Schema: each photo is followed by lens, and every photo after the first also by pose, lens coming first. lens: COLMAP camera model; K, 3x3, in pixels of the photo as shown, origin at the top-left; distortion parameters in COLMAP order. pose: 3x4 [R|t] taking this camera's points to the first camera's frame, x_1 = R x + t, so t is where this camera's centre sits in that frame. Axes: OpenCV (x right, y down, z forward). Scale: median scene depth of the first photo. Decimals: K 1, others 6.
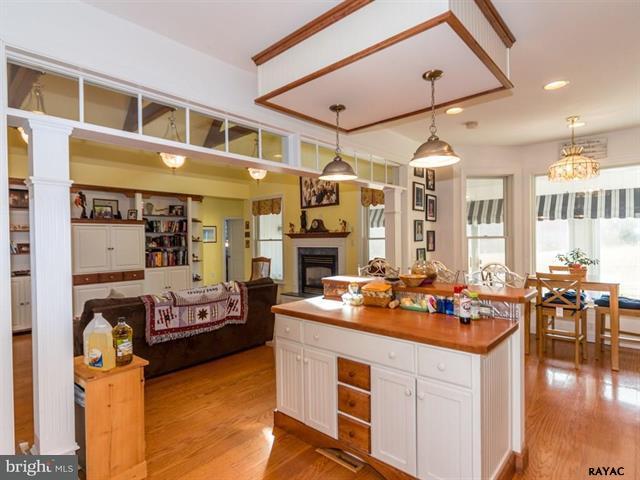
lens RADIAL K [[343.9, 0, 318.3], [0, 343.9, 244.9], [0, 0, 1]] dist [0.007243, 0.000832]
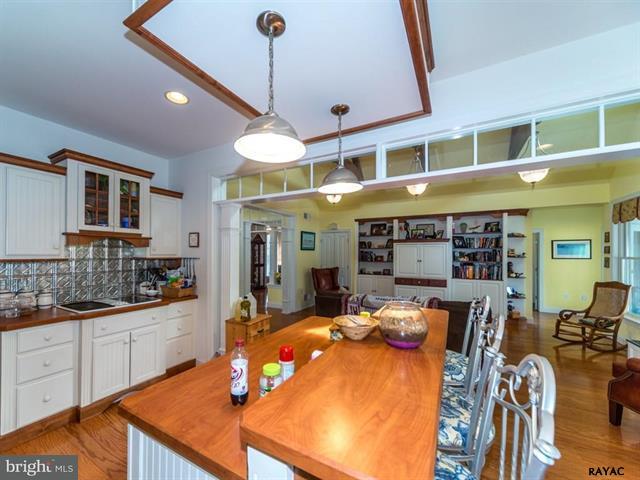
lens RADIAL K [[256.9, 0, 299.3], [0, 256.9, 250.3], [0, 0, 1]] dist [0.000820, -0.000558]
pose [[0.202628, 0.001075, -0.979255, 0.239465], [-0.024810, 0.999684, -0.004036, -0.011998], [0.978941, 0.025114, 0.202591, 0.273209]]
